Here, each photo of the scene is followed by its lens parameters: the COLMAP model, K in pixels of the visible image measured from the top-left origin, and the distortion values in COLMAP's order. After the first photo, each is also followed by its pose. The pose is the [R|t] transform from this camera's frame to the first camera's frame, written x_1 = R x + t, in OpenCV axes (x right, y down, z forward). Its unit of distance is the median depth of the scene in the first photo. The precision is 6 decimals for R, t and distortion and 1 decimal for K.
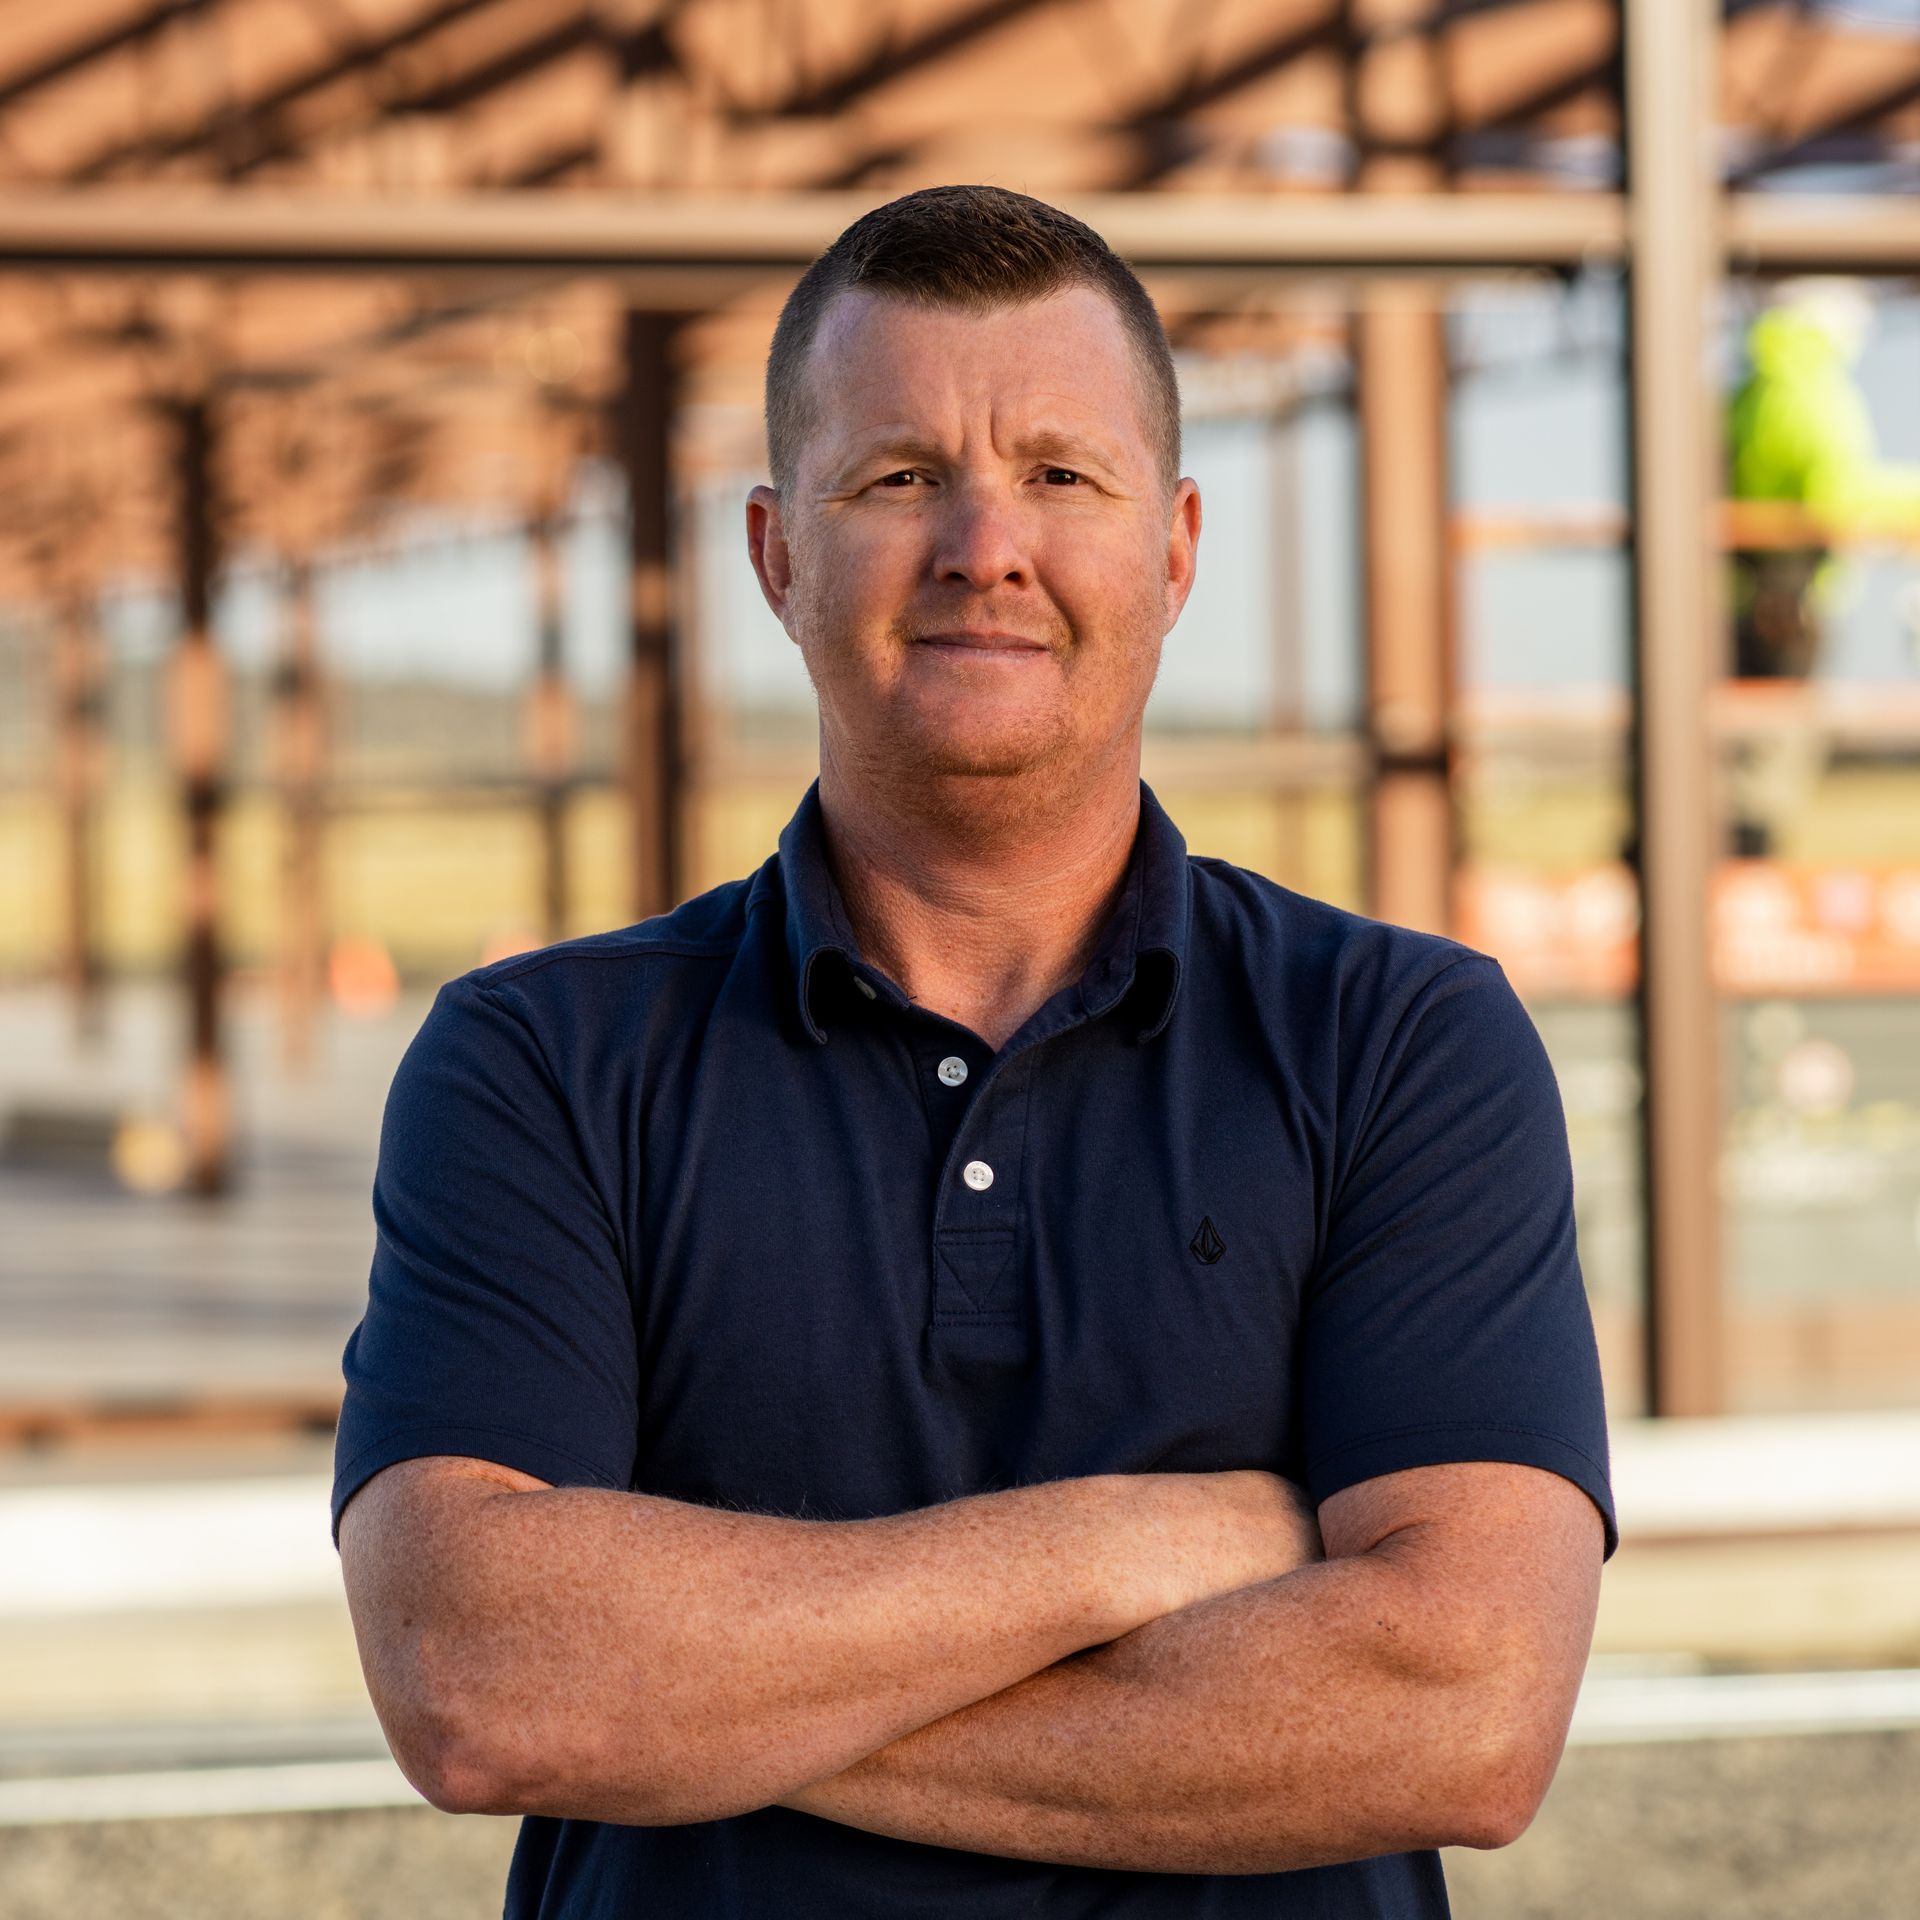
lens RADIAL K [[13615.3, 0, 960.0], [0, 13615.3, 960.0], [0, 0, 1]] dist [-0.077859, 22.519125]
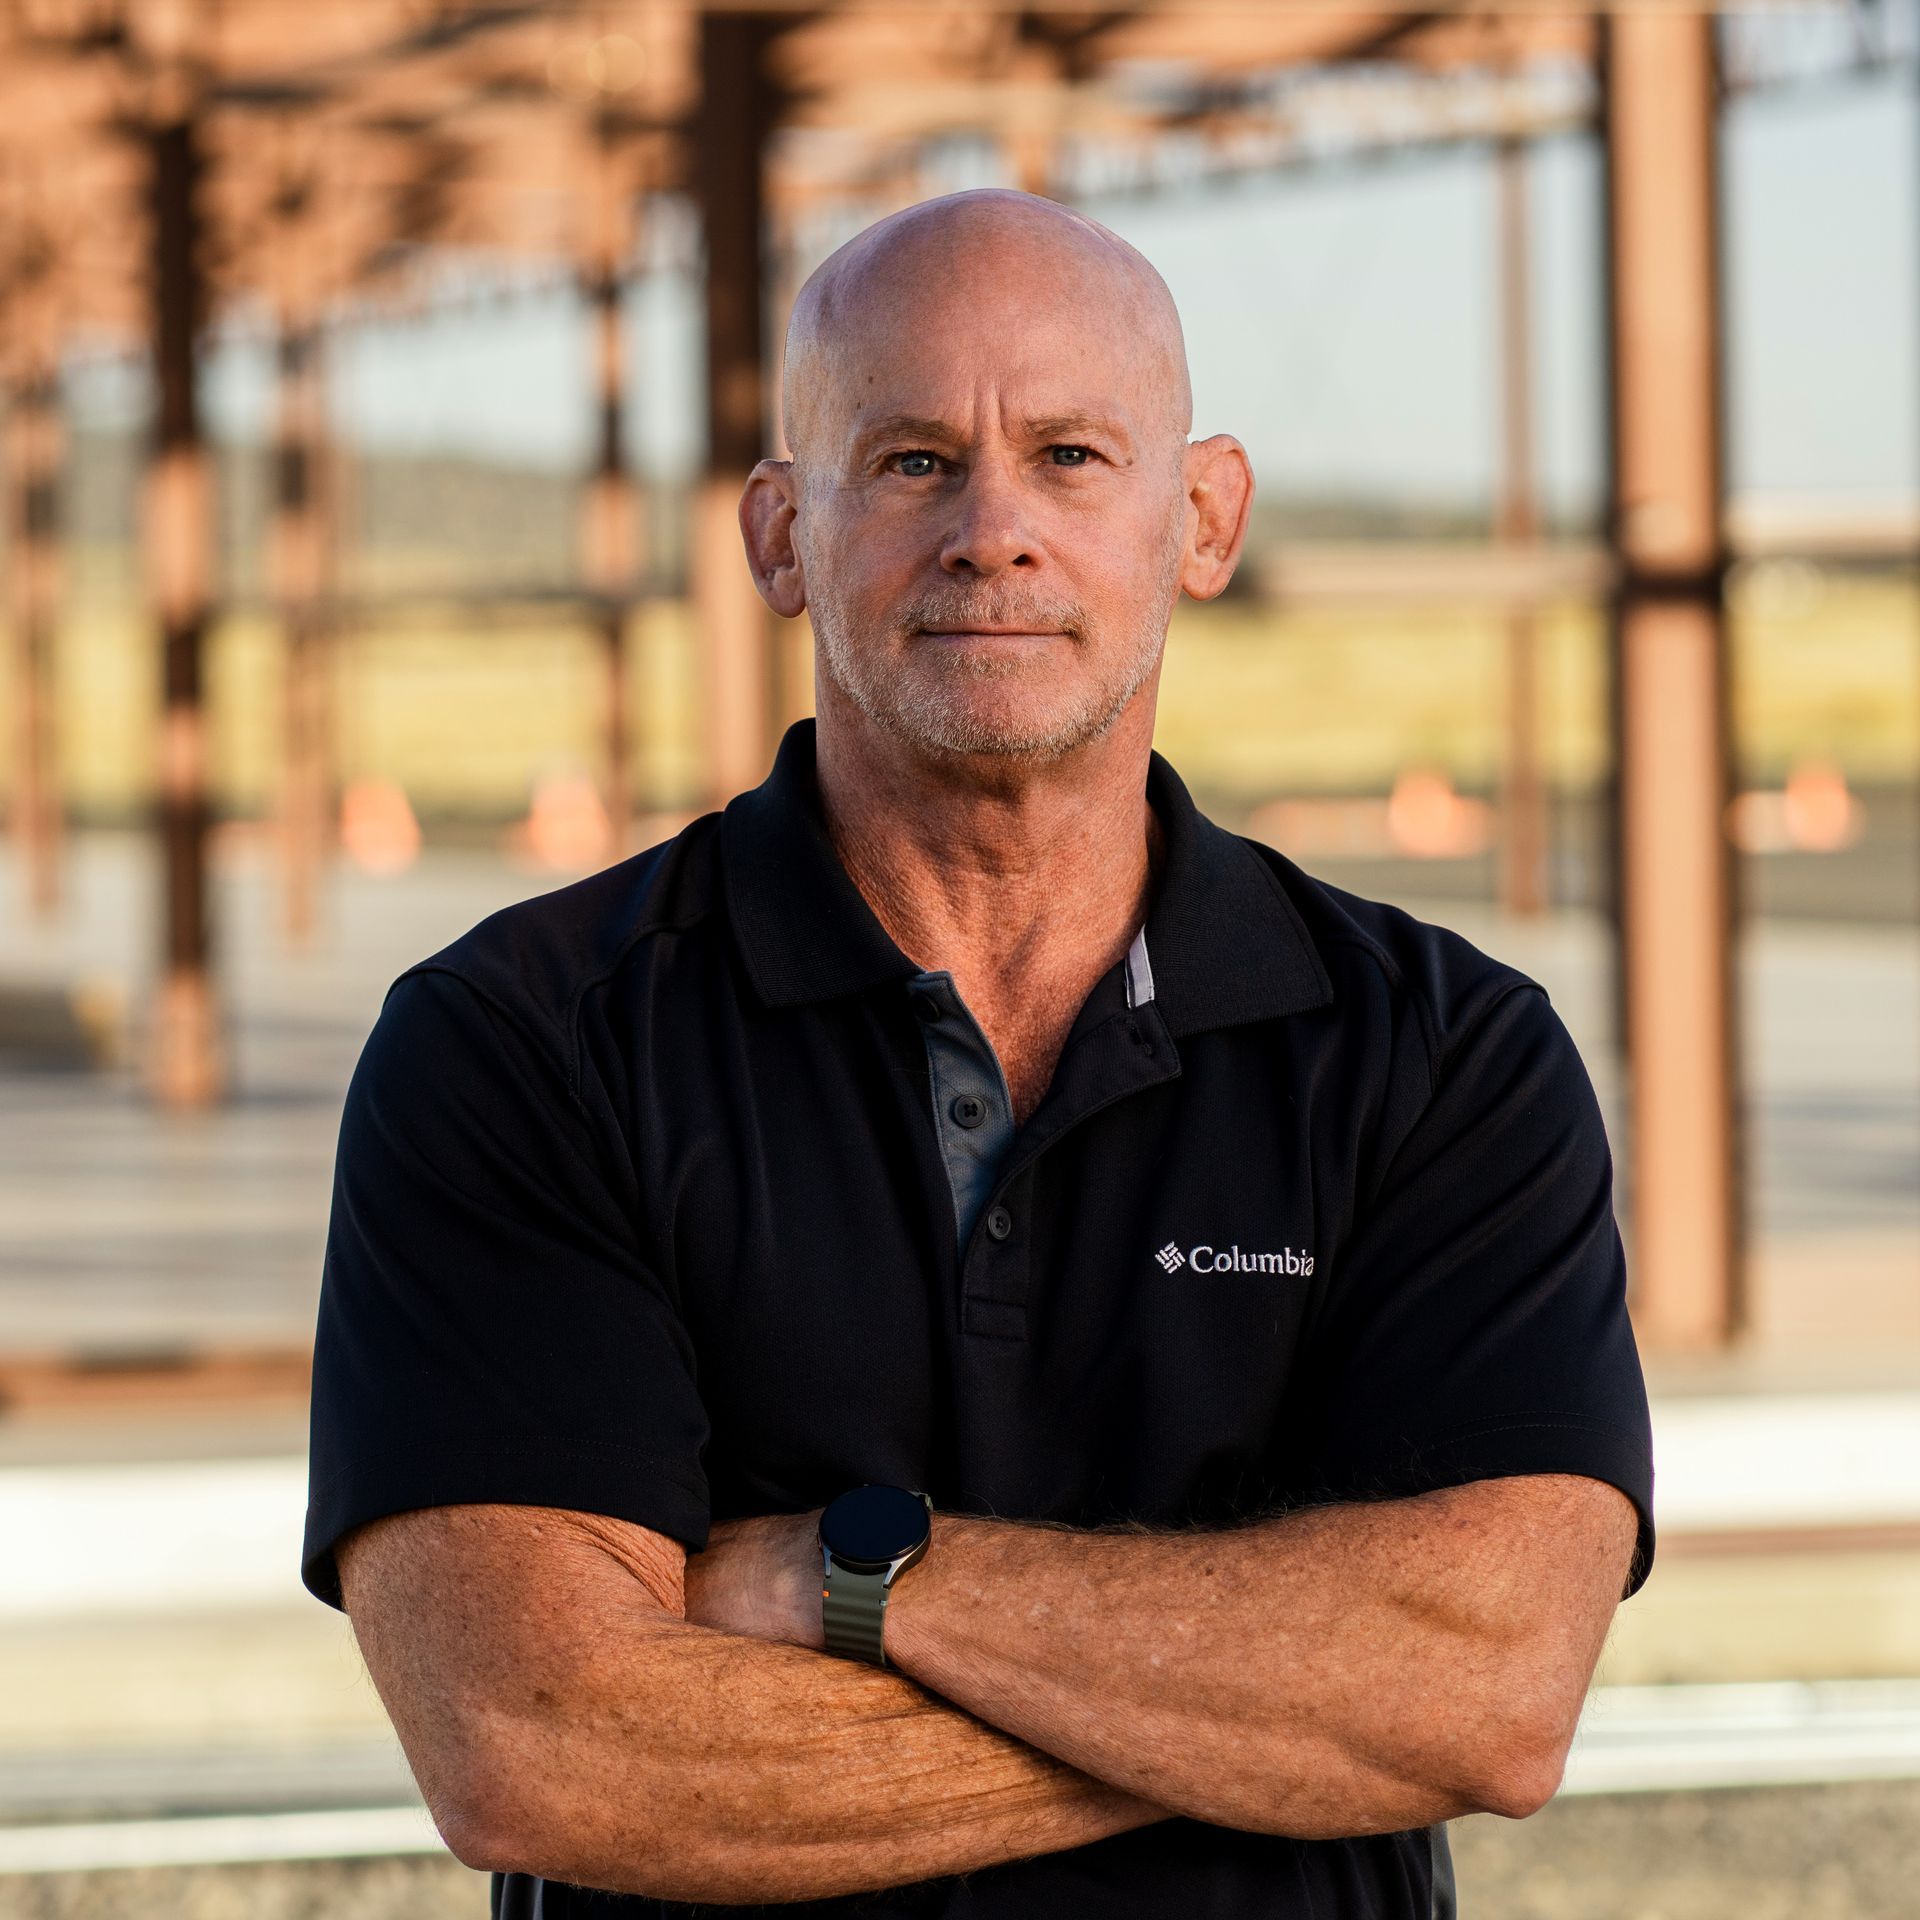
lens RADIAL K [[13615.3, 0, 960.0], [0, 13615.3, 960.0], [0, 0, 1]] dist [-0.077859, 22.519125]
pose [[0.999998, 0.000895, 0.001869, -0.010676], [-0.000891, 0.999997, -0.002126, 0.010357], [-0.001870, 0.002124, 0.999996, 0.184557]]
